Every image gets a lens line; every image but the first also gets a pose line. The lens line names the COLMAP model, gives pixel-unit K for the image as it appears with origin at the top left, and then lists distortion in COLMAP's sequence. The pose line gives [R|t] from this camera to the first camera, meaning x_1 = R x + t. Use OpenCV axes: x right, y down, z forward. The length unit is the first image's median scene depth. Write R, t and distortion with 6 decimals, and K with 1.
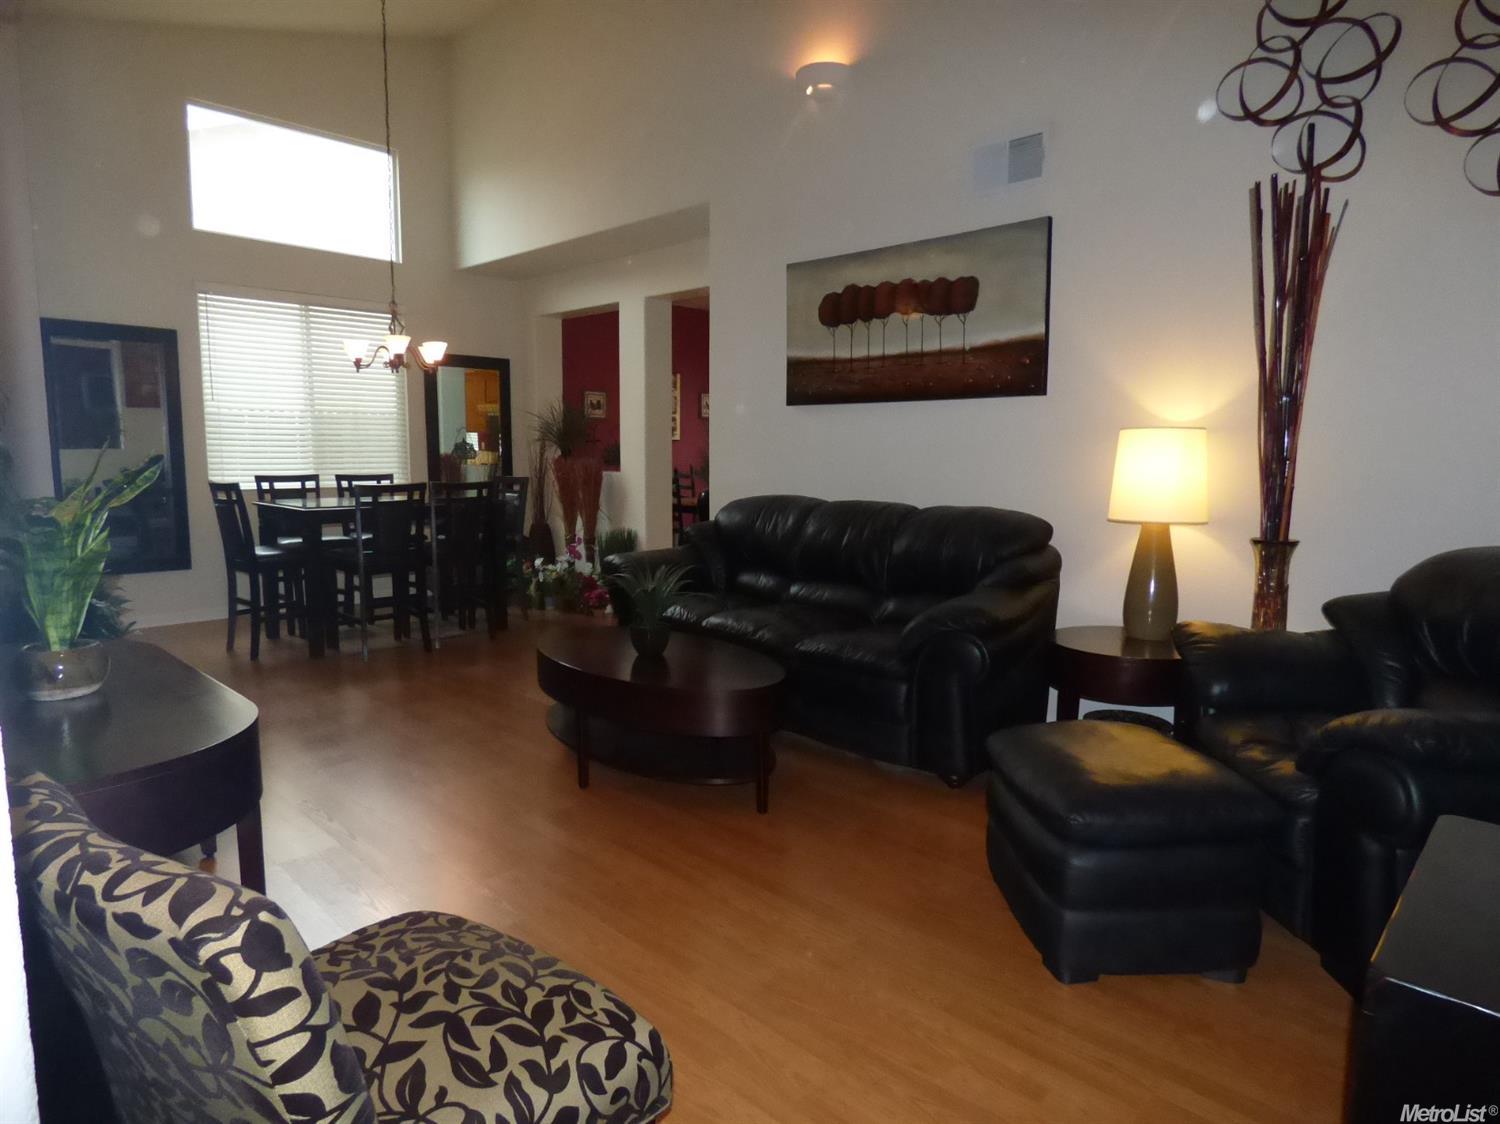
lens RADIAL K [[910.1, 0, 750.0], [0, 910.1, 562.0], [0, 0, 1]] dist [-0.004503, 0.000189]
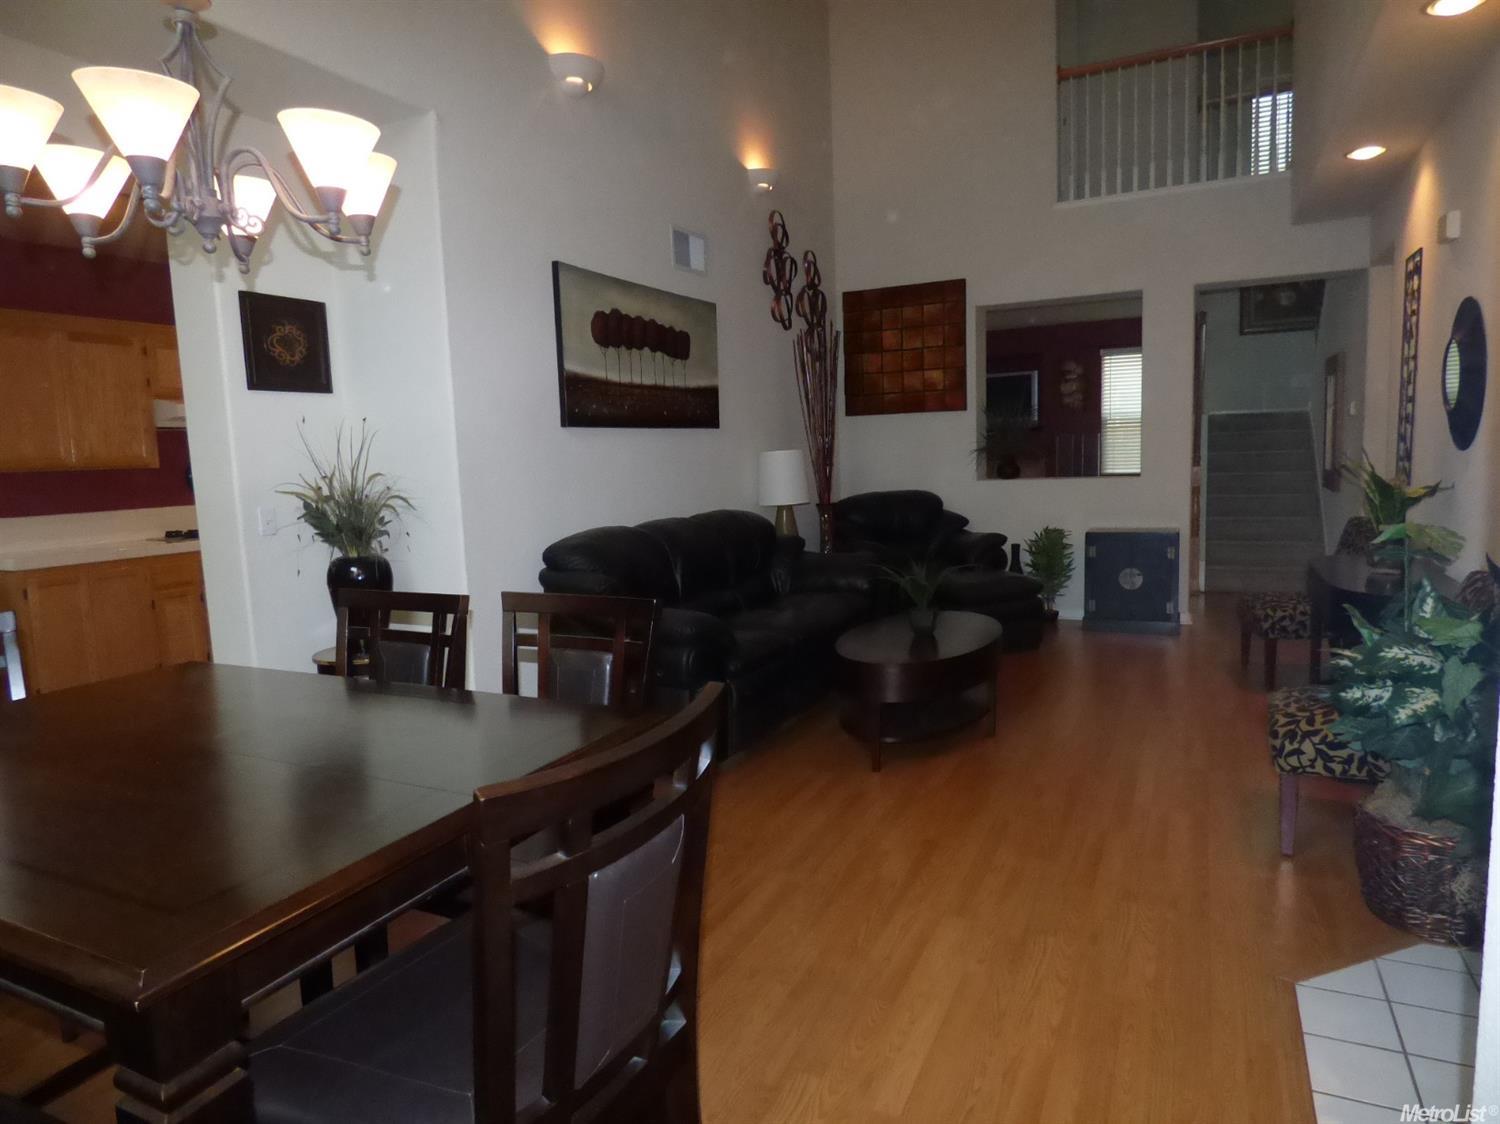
lens RADIAL K [[910.1, 0, 750.0], [0, 910.1, 562.0], [0, 0, 1]] dist [-0.004503, 0.000189]
pose [[-0.299236, -0.109147, 0.947916, -0.911401], [0.154305, 0.974825, 0.160956, -0.173531], [-0.941620, 0.194431, -0.274861, 1.196420]]
